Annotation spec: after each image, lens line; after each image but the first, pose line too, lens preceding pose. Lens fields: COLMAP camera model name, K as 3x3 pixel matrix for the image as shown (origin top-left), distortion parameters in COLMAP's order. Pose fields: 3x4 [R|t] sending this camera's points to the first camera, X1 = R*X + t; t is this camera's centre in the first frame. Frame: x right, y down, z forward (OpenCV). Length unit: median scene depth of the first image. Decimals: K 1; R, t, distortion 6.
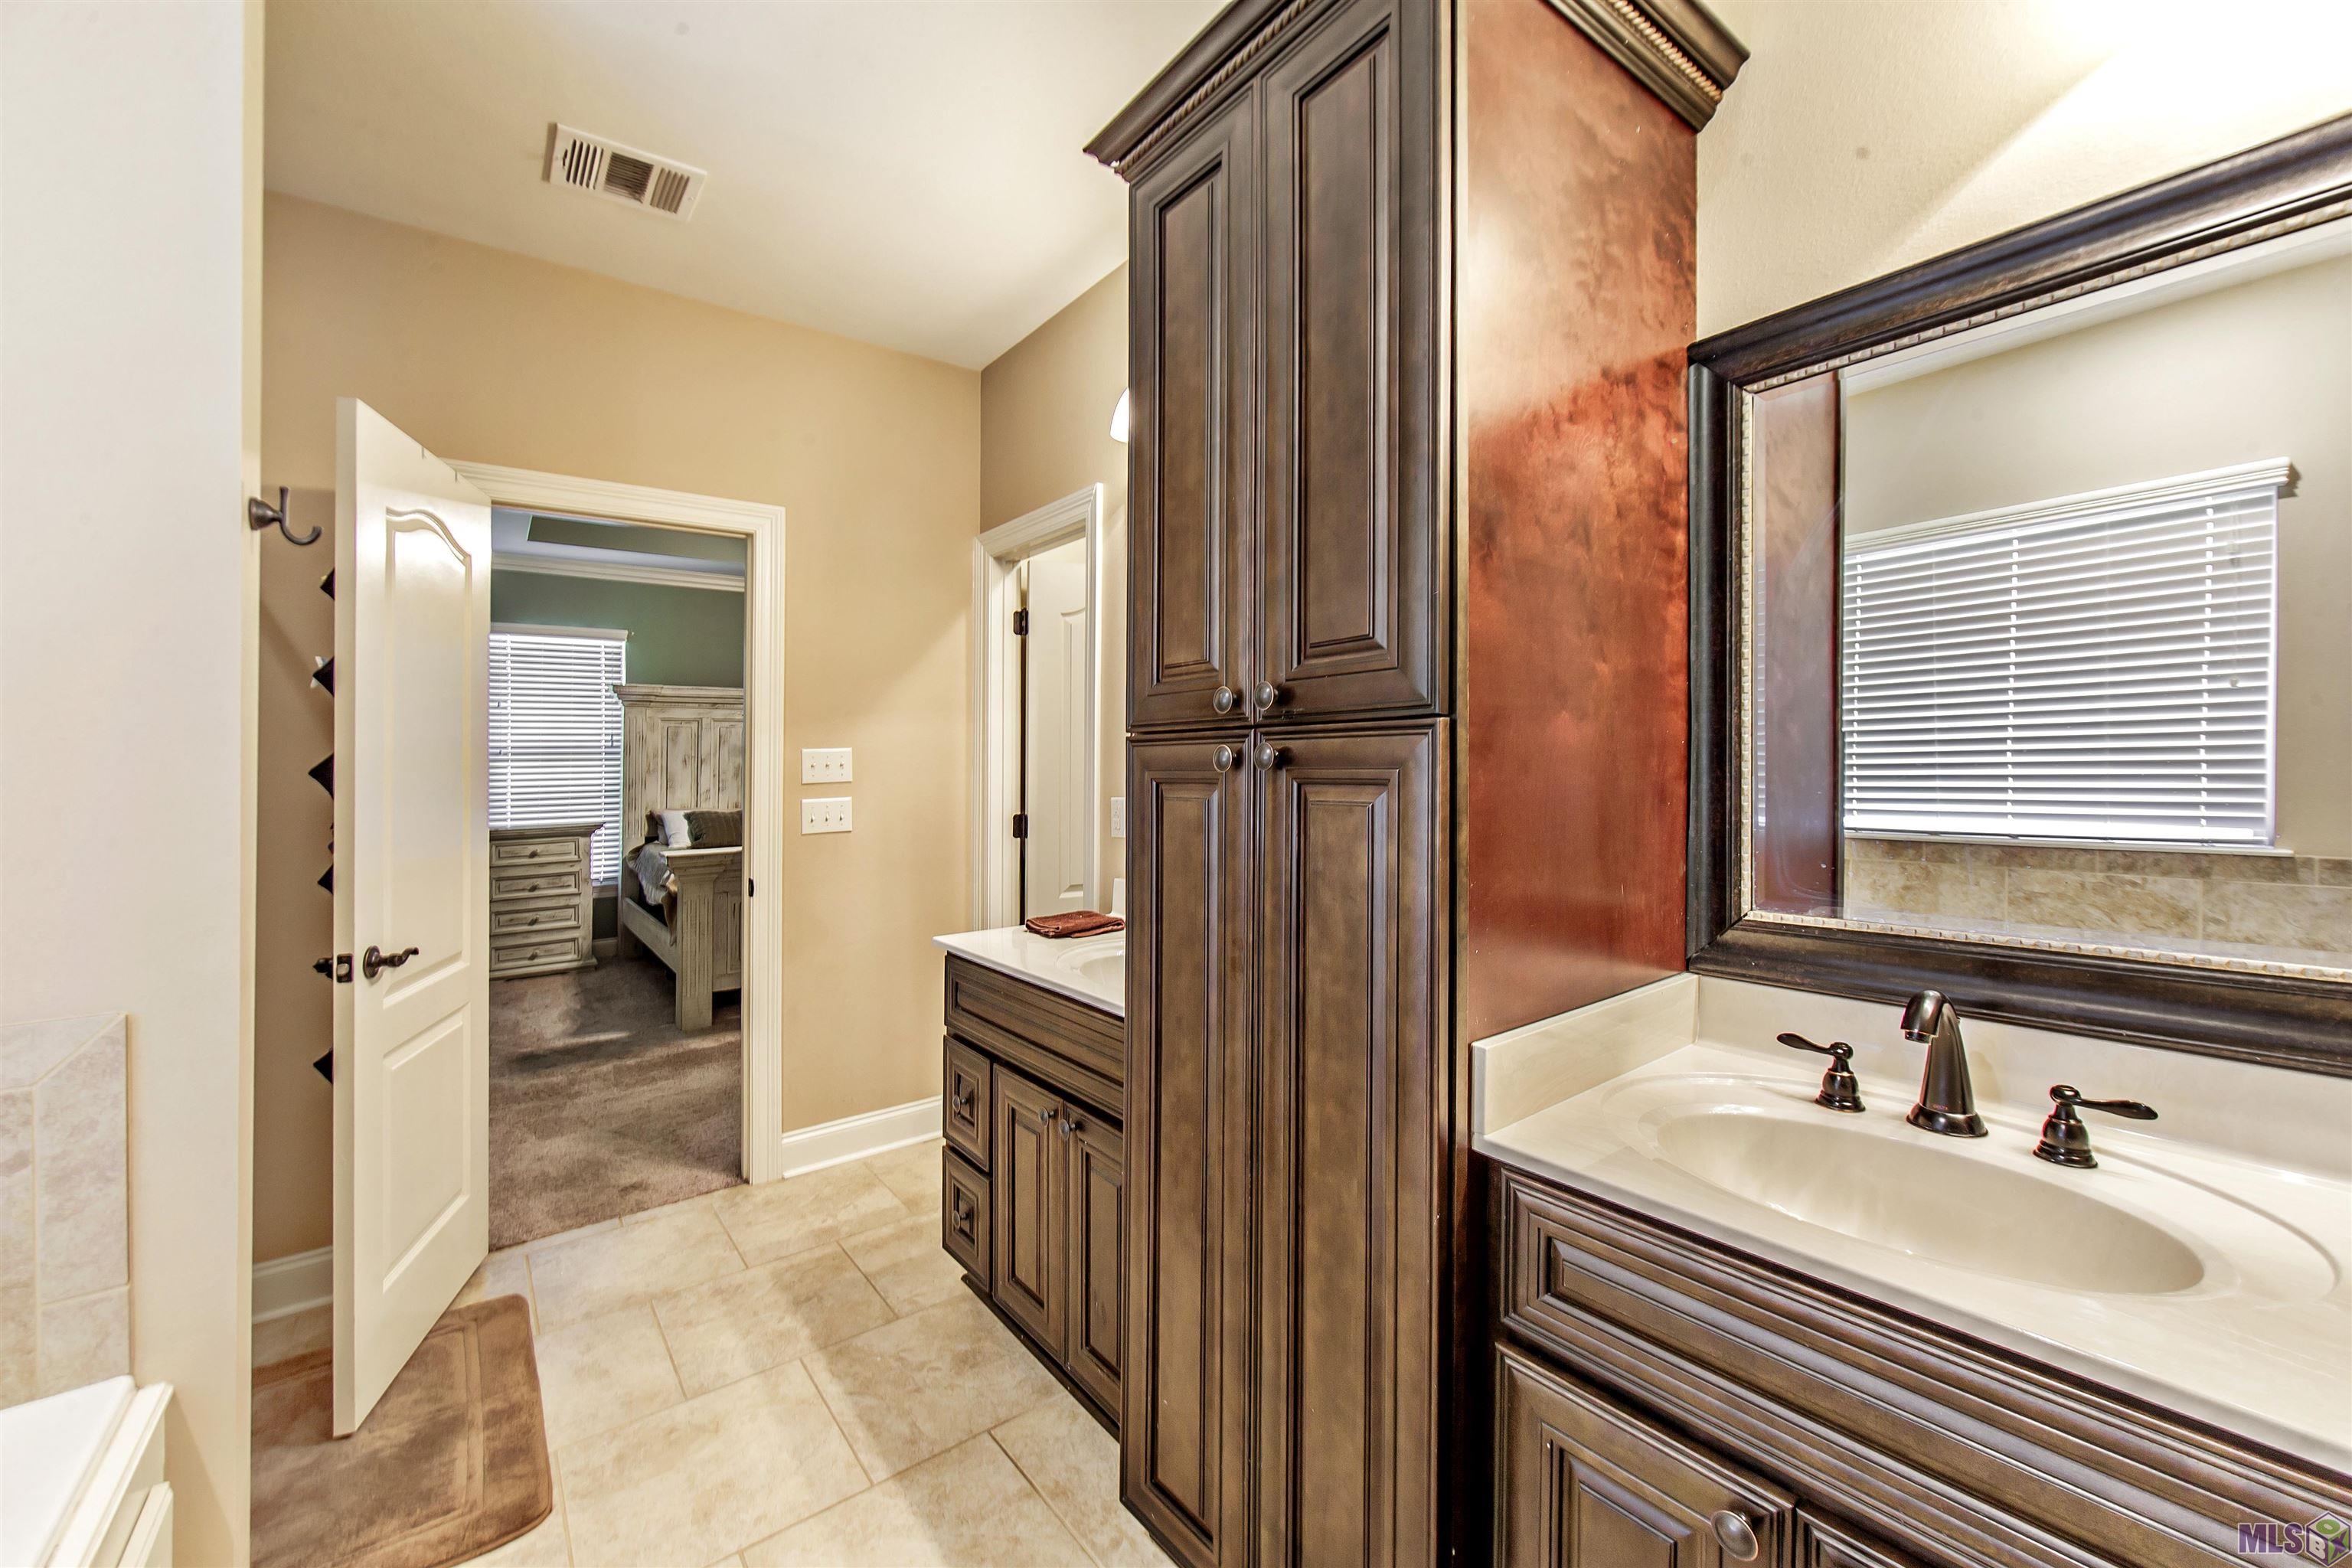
lens RADIAL K [[921.2, 0, 1173.7], [0, 921.2, 768.7], [0, 0, 1]] dist [-0.002819, -0.000191]
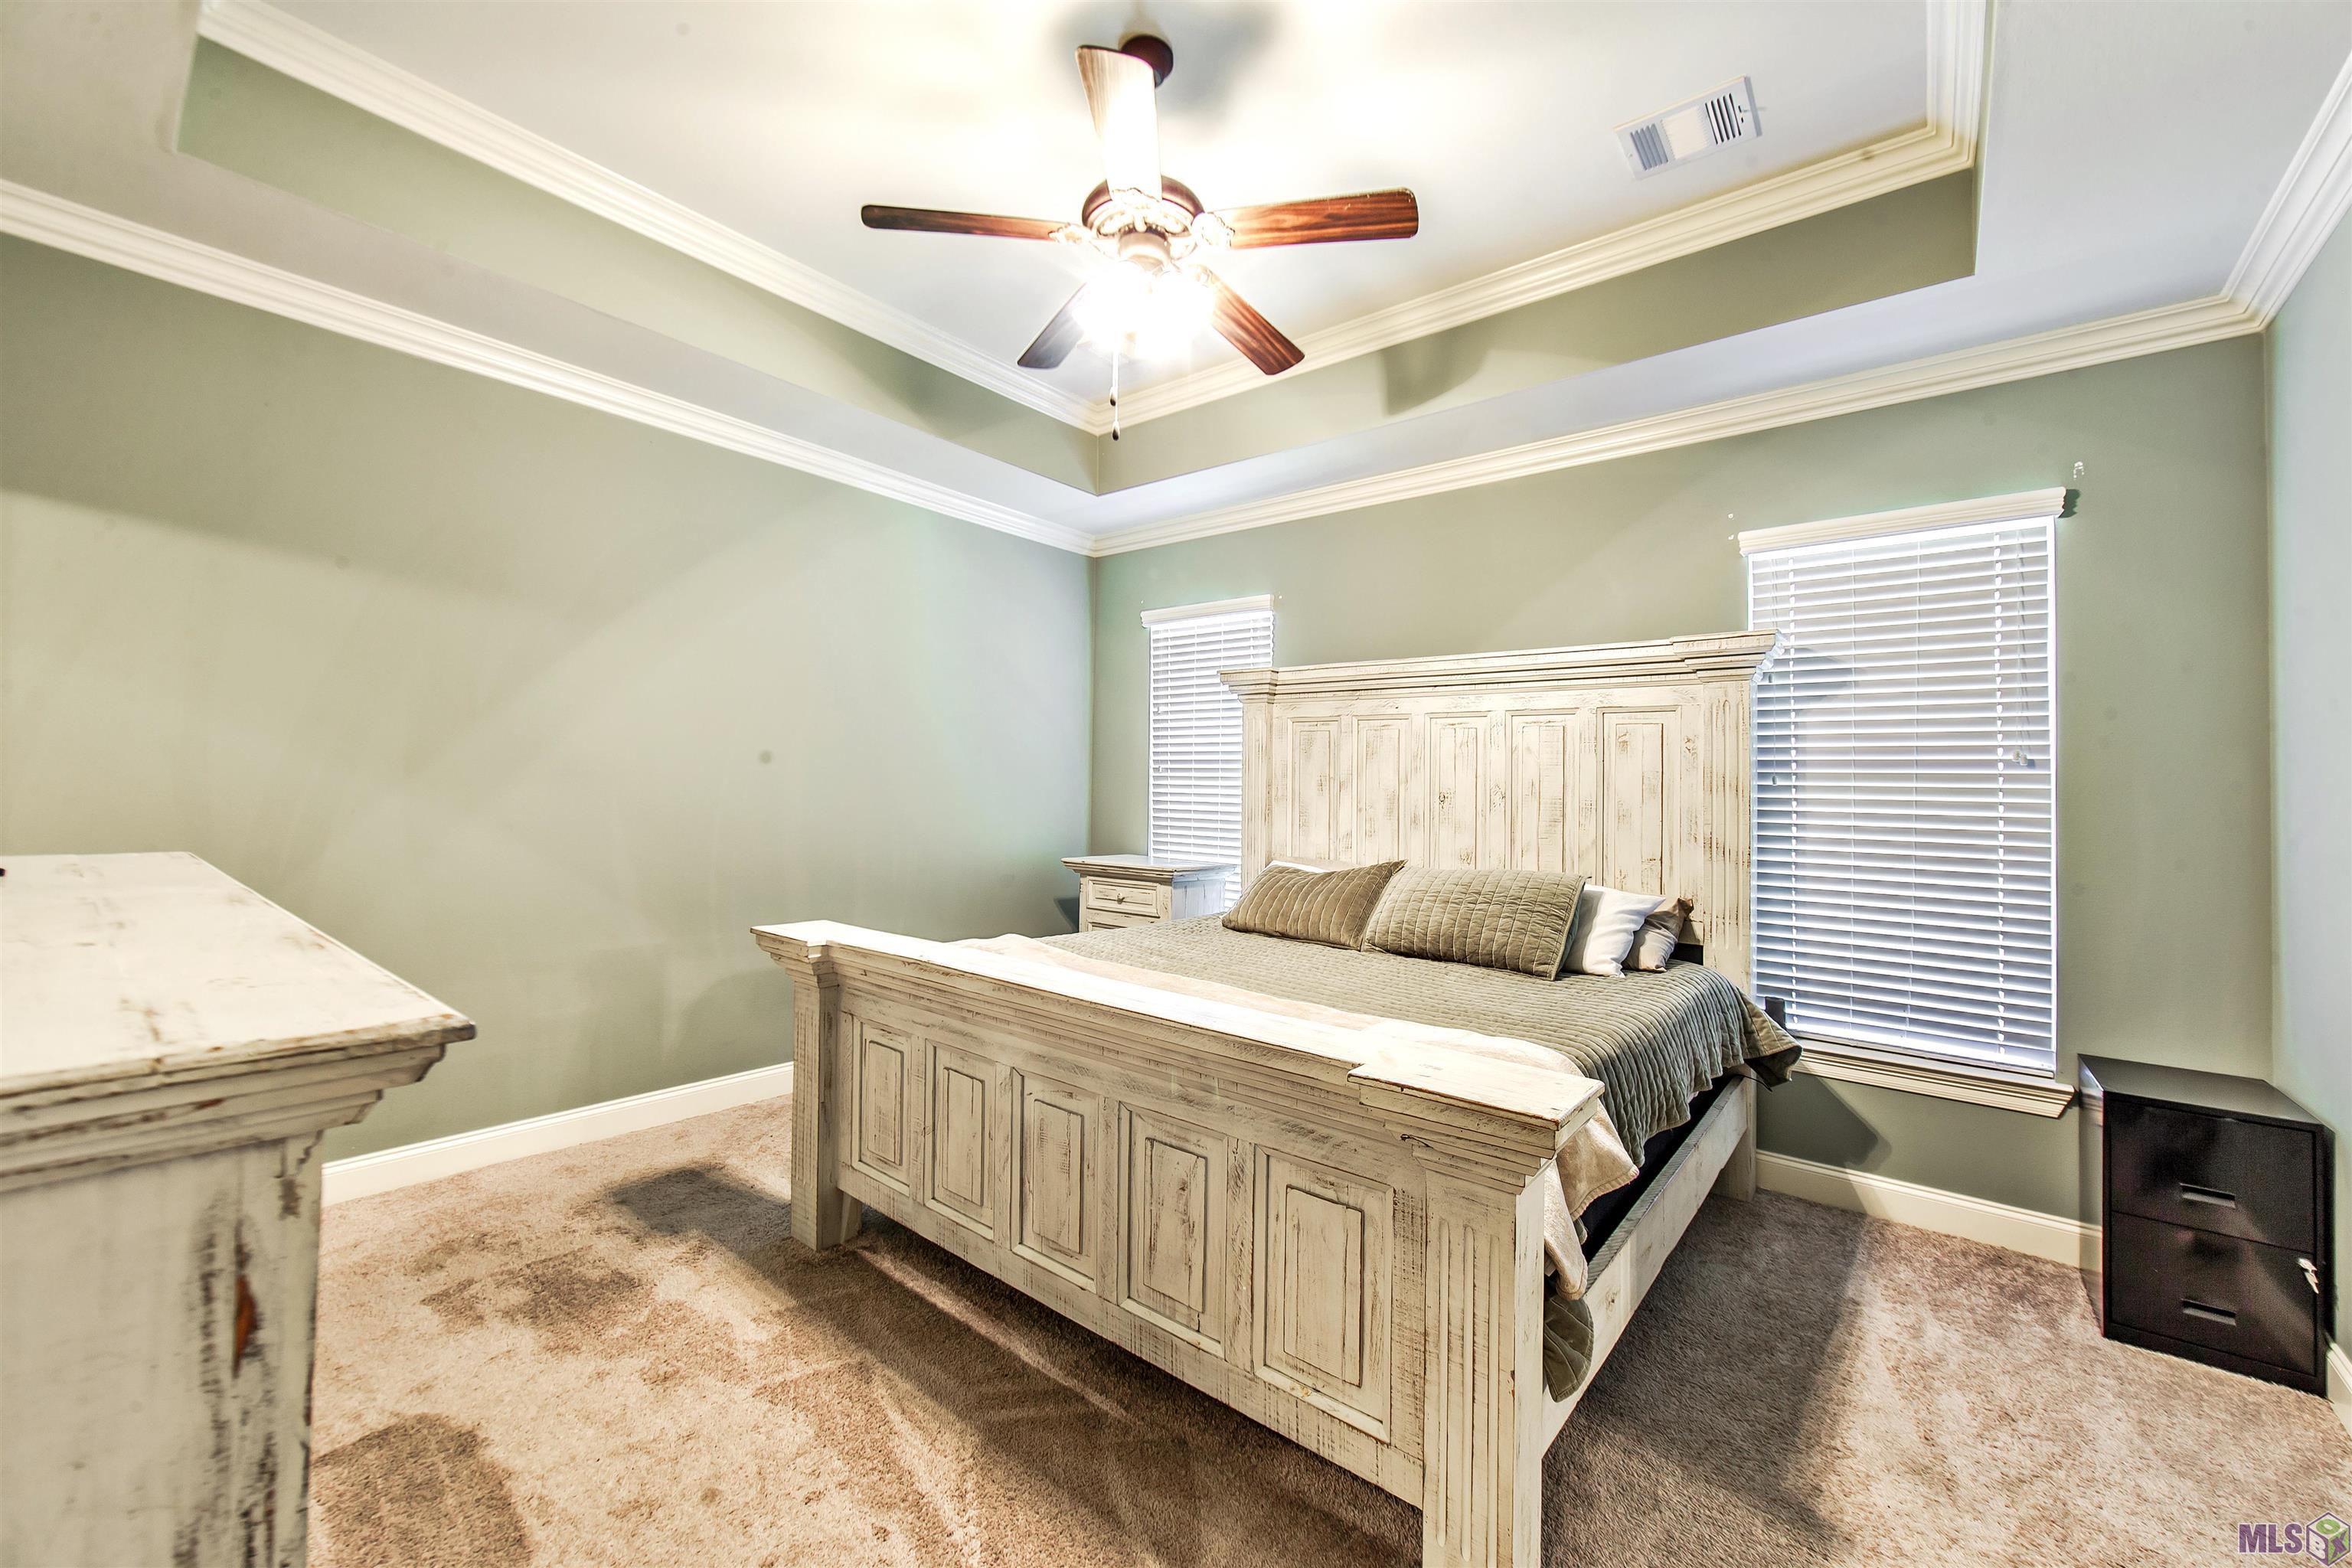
lens RADIAL K [[921.2, 0, 1177.2], [0, 921.2, 778.7], [0, 0, 1]] dist [-0.002819, -0.000191]
pose [[0.227917, 0.004643, -0.973670, 0.064950], [-0.028467, 0.999593, -0.001896, -0.008006], [0.973264, 0.028149, 0.227956, 0.776809]]
